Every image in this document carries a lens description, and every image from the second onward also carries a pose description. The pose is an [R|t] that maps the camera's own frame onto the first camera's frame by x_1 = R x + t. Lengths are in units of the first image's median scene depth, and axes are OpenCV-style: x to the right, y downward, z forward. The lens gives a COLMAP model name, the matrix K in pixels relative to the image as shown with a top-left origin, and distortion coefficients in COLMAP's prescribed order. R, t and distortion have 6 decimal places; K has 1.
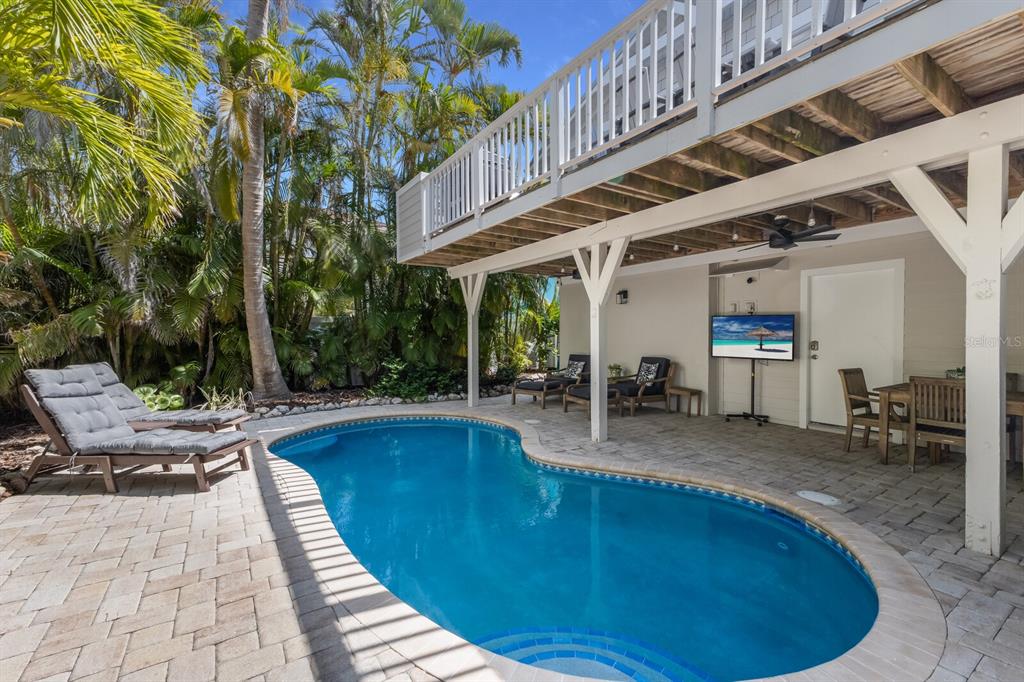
lens RADIAL K [[437.0, 0, 512.0], [0, 437.0, 341.0], [0, 0, 1]] dist [0.025339, 0.000127]
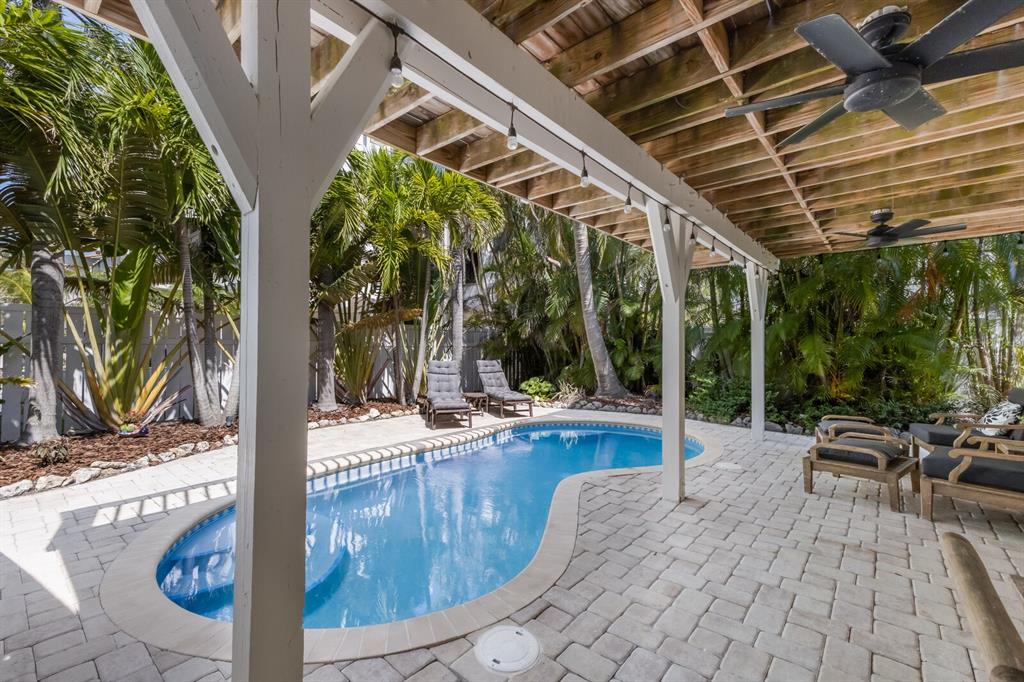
lens RADIAL K [[441.9, 0, 514.4], [0, 441.9, 345.4], [0, 0, 1]] dist [0.022481, 0.000023]
pose [[0.293494, 0.007146, -0.955934, 0.668772], [-0.022719, 0.999742, 0.000499, -0.005110], [0.955691, 0.021572, 0.293581, 0.472409]]
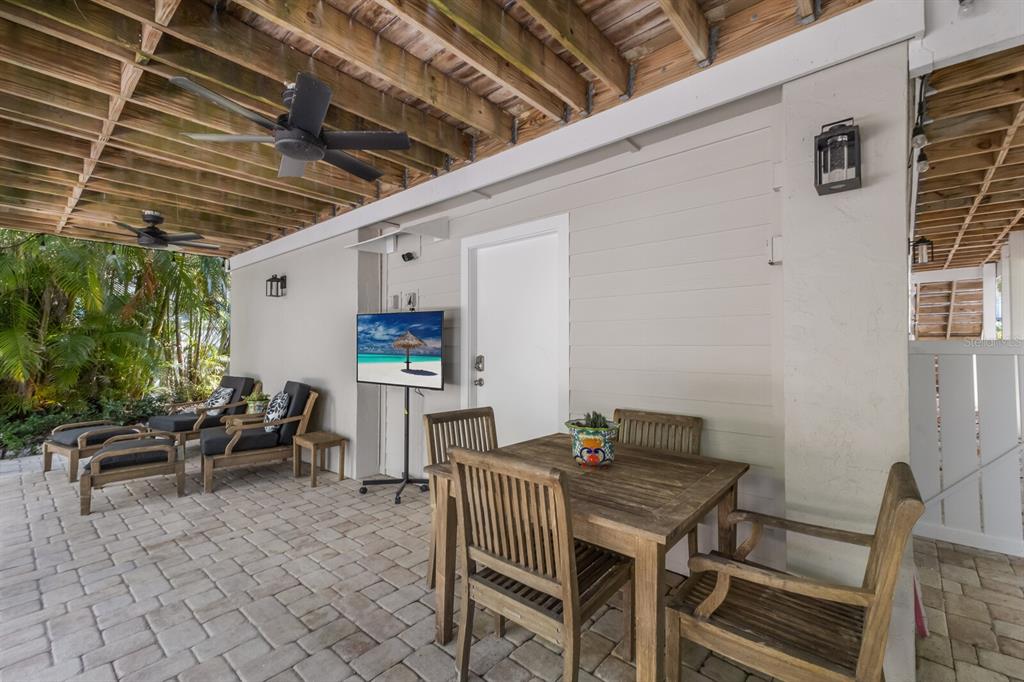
lens RADIAL K [[441.9, 0, 514.4], [0, 441.9, 345.4], [0, 0, 1]] dist [0.022481, 0.000023]
pose [[0.963302, 0.007575, 0.268313, 0.542135], [-0.002173, 0.999789, -0.020424, -0.002276], [-0.268411, 0.019091, 0.963115, 0.385114]]
